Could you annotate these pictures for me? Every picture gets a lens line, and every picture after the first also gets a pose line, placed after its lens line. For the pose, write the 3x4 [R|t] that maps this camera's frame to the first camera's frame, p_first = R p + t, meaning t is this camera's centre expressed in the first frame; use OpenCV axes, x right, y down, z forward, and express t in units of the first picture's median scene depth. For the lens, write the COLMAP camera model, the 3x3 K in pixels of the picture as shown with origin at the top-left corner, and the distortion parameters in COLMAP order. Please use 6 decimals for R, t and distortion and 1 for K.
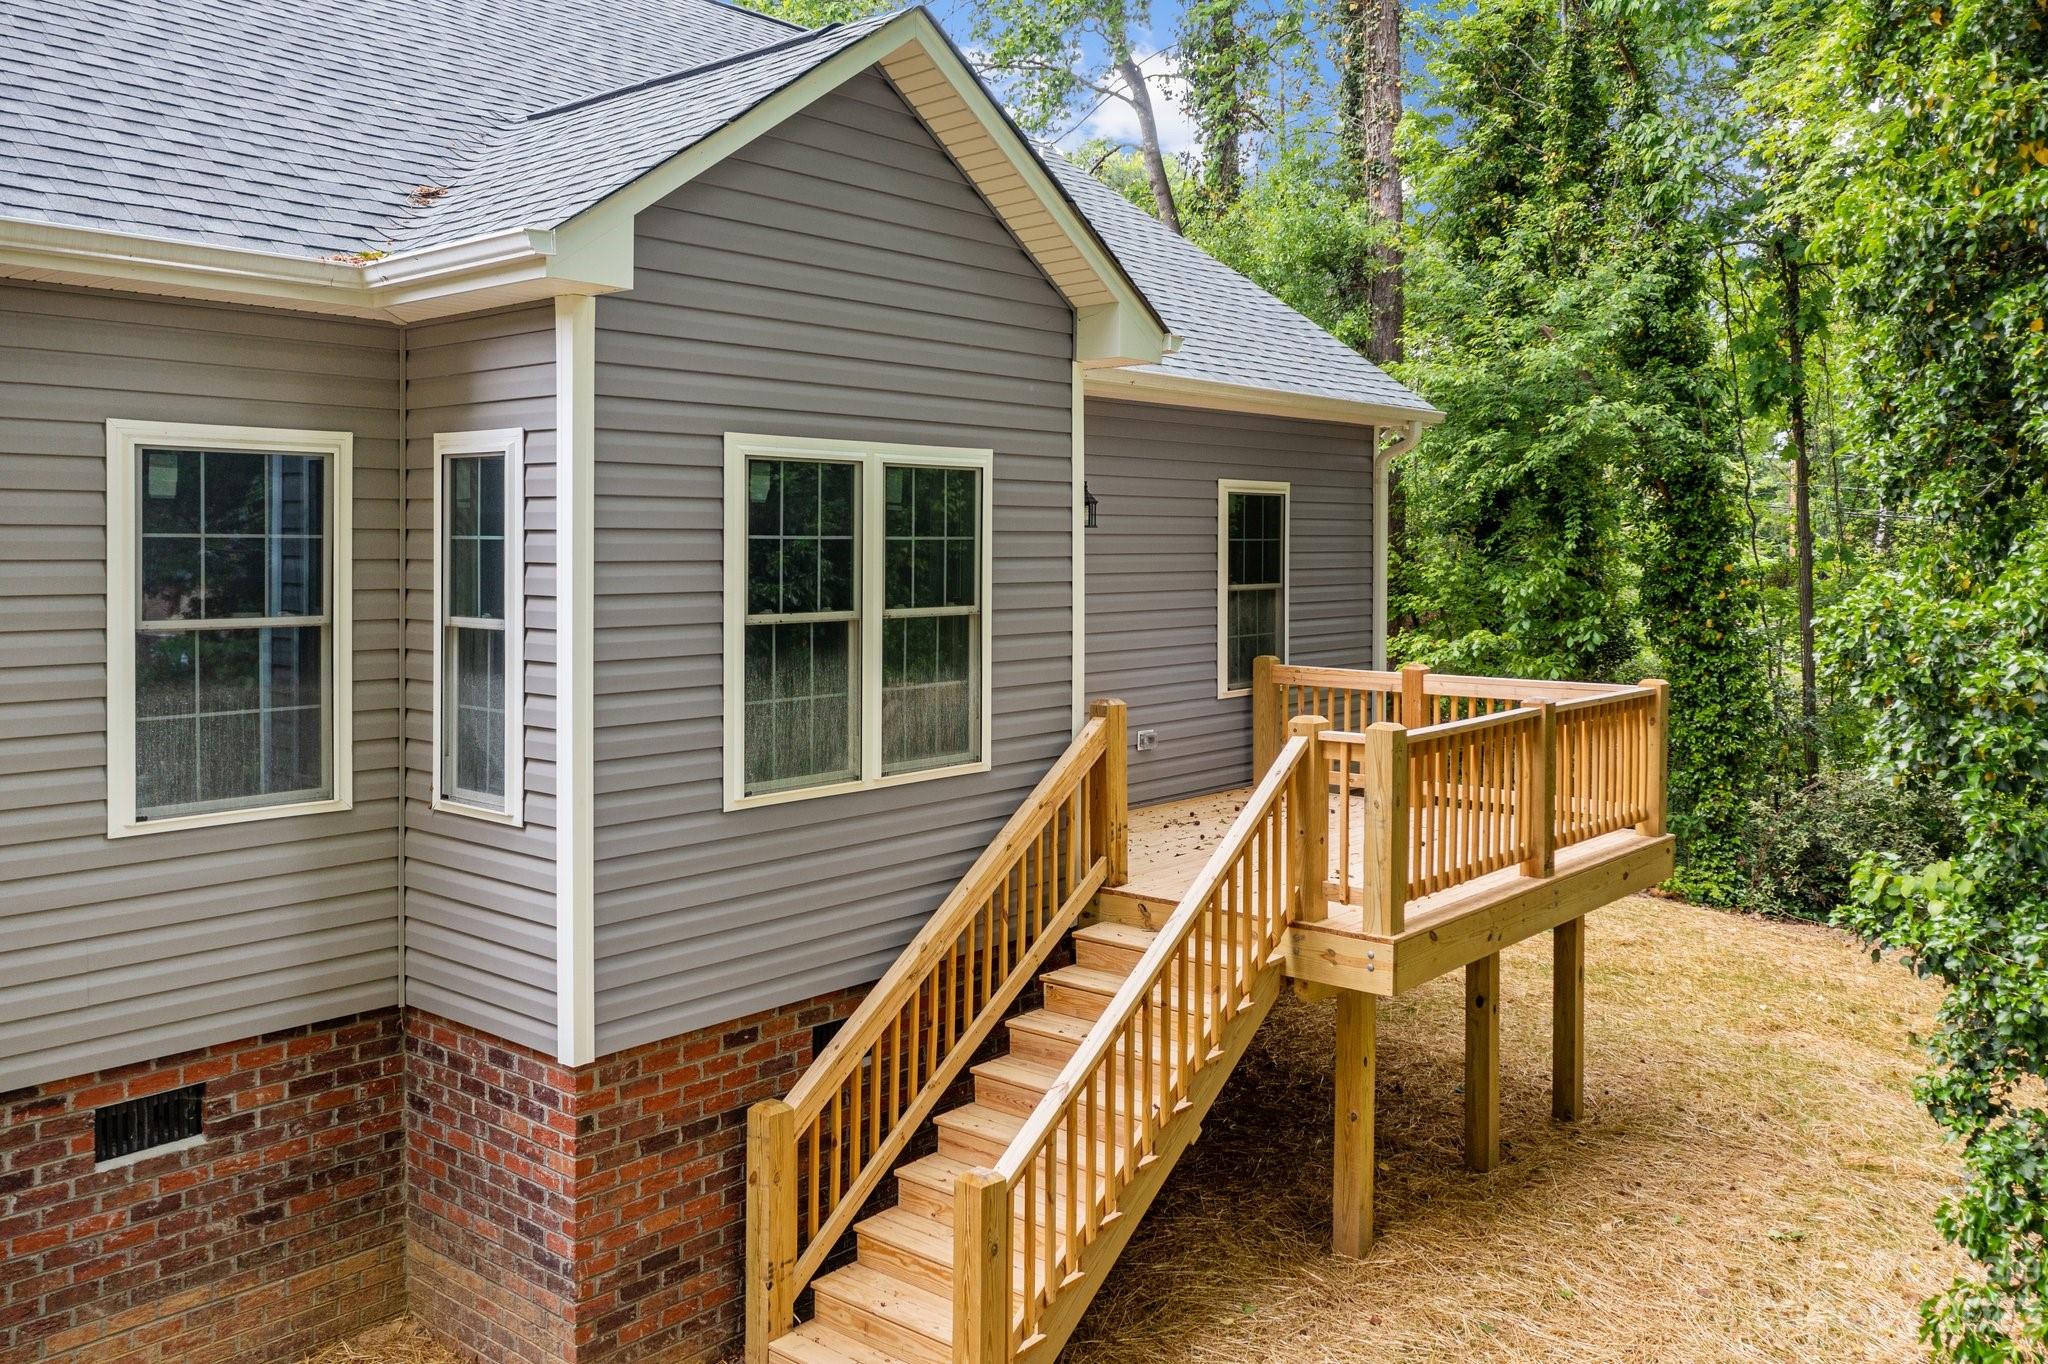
lens RADIAL K [[1612.8, 0, 1015.6], [0, 1612.8, 591.5], [0, 0, 1]] dist [-0.010283, -0.000643]
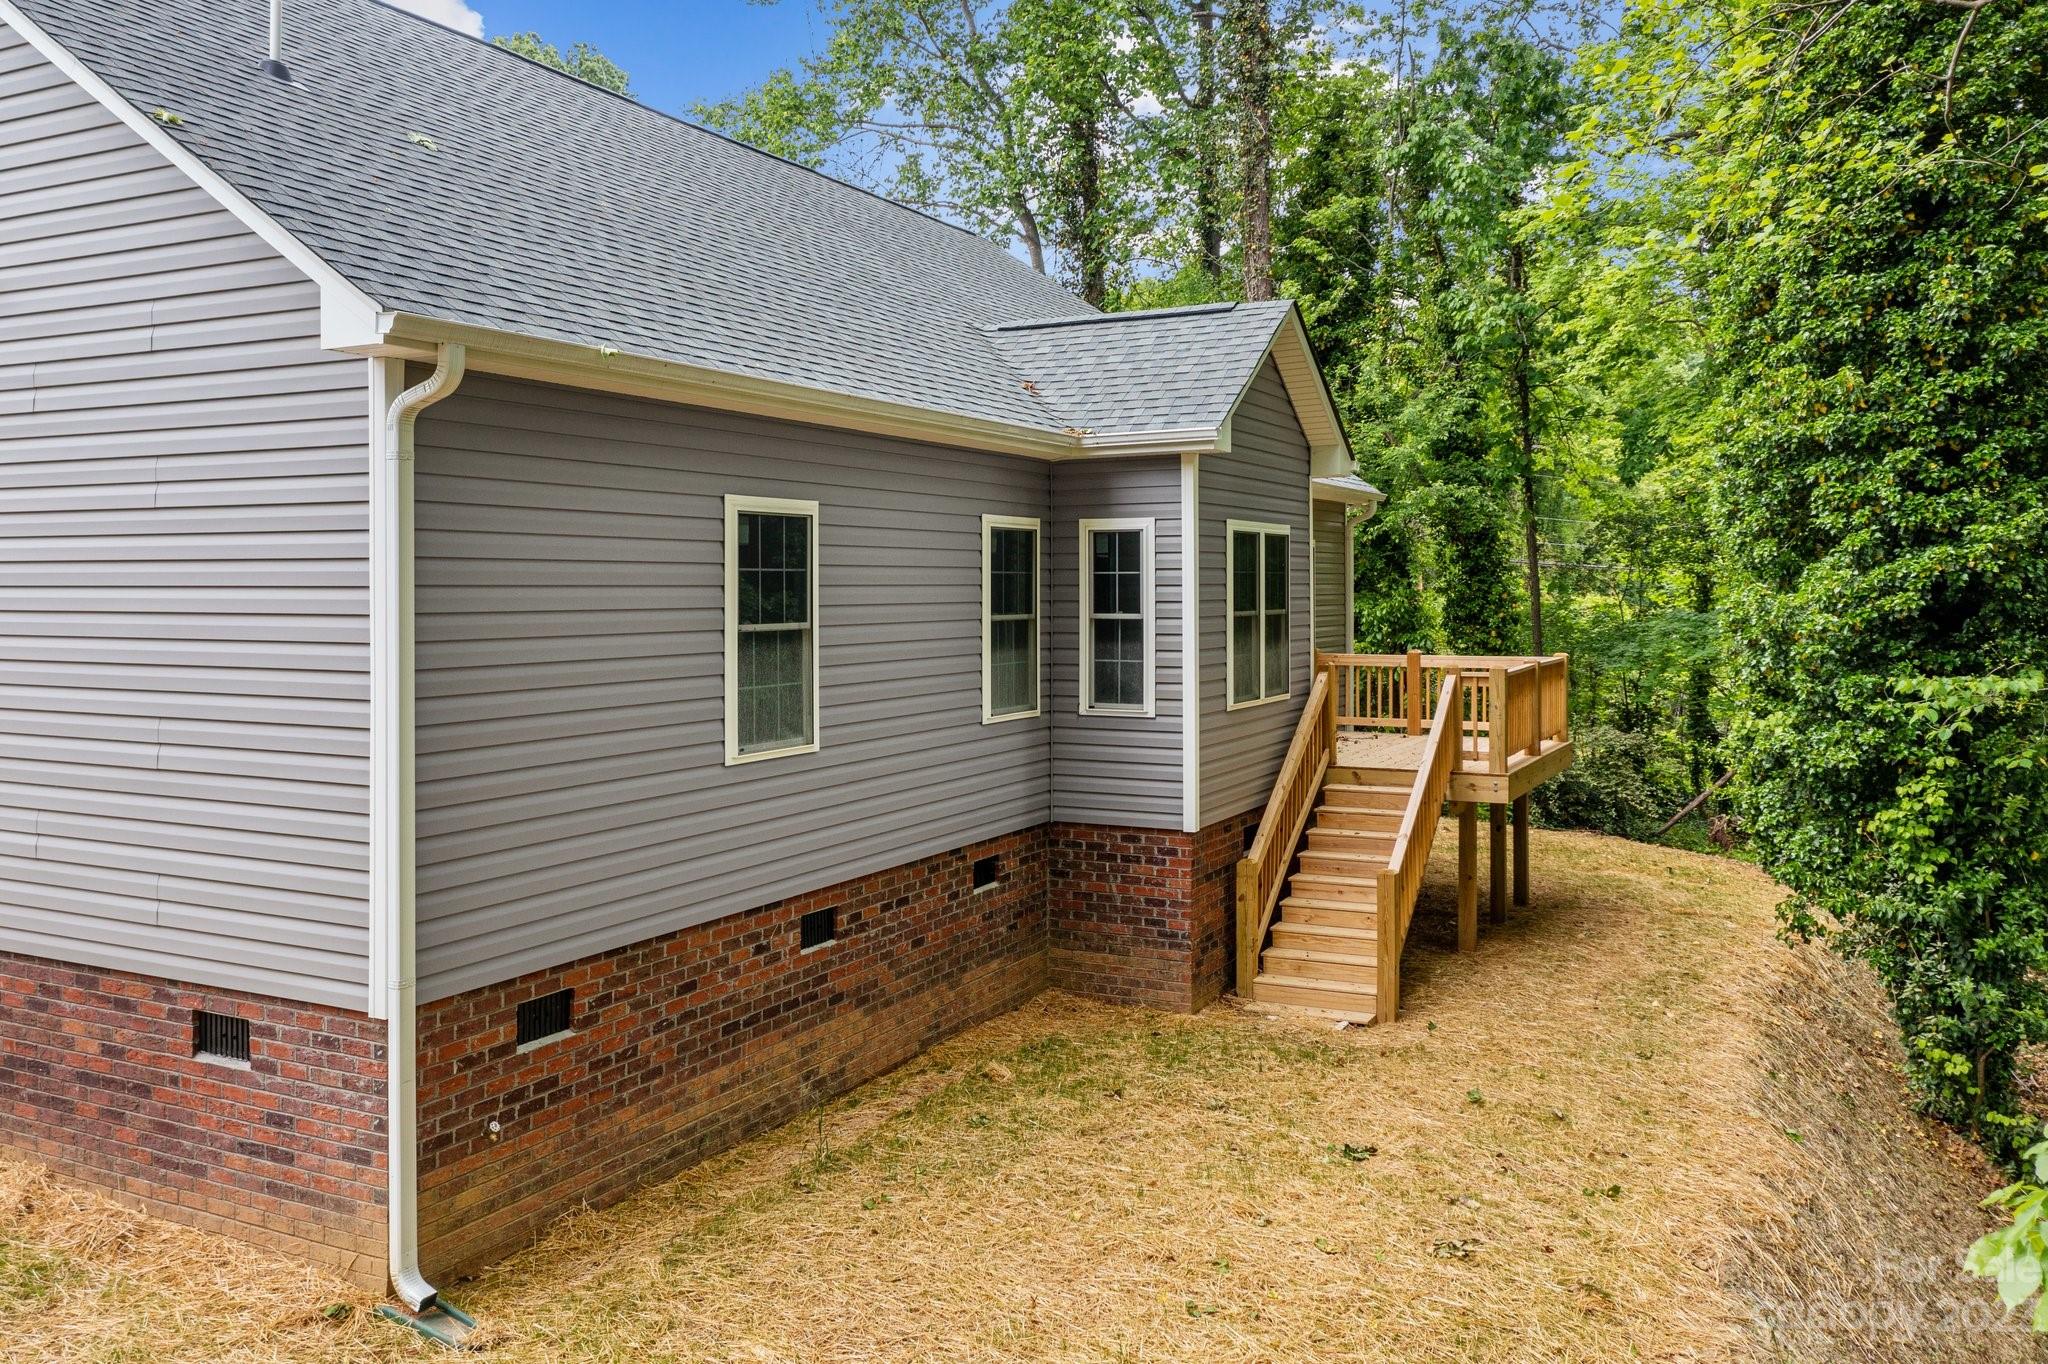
lens RADIAL K [[1641.8, 0, 1029.5], [0, 1641.8, 616.6], [0, 0, 1]] dist [-0.002857, 0.004174]
pose [[0.967515, -0.007939, 0.252689, -0.513569], [0.010932, 0.999886, -0.010445, 0.021886], [-0.252577, 0.012868, 0.967491, -0.491963]]
